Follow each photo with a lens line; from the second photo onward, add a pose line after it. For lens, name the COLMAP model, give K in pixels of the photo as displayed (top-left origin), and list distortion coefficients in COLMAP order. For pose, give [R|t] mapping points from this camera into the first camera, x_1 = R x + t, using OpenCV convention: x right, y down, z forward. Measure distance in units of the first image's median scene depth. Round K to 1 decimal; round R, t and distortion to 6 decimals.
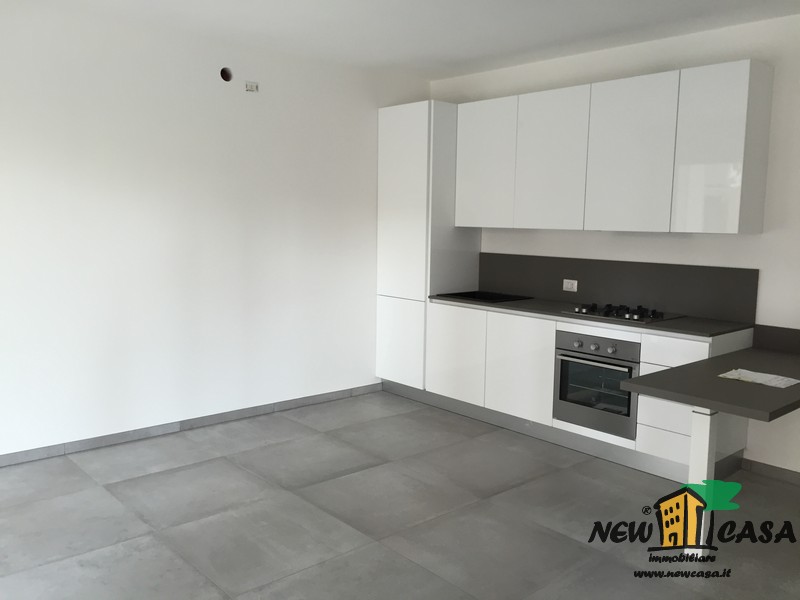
lens RADIAL K [[685.3, 0, 400.6], [0, 685.3, 299.2], [0, 0, 1]] dist [0.076348, -0.103901]
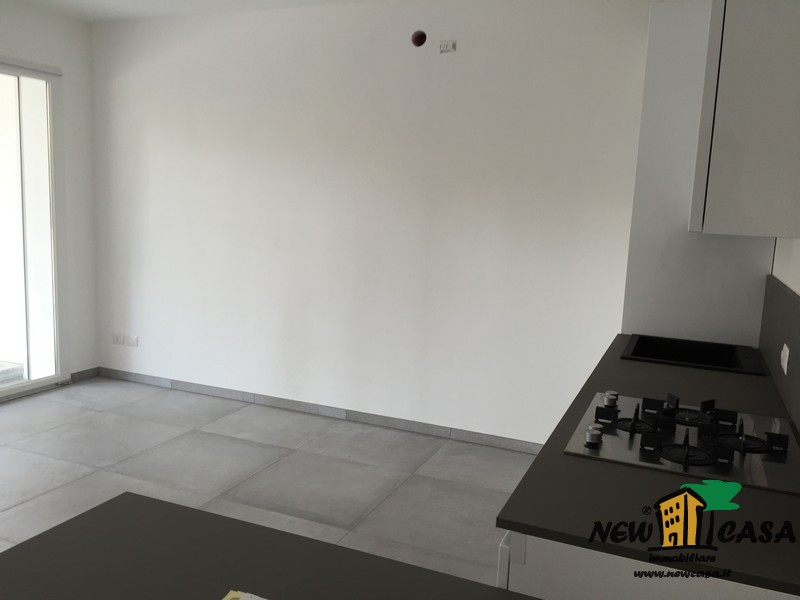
lens RADIAL K [[685.3, 0, 403.4], [0, 685.3, 303.5], [0, 0, 1]] dist [0.076348, -0.103901]
pose [[0.428282, 0.132658, -0.893855, 0.588135], [-0.141308, 0.986828, 0.078750, -0.062452], [0.892528, 0.092582, 0.441386, 0.652296]]
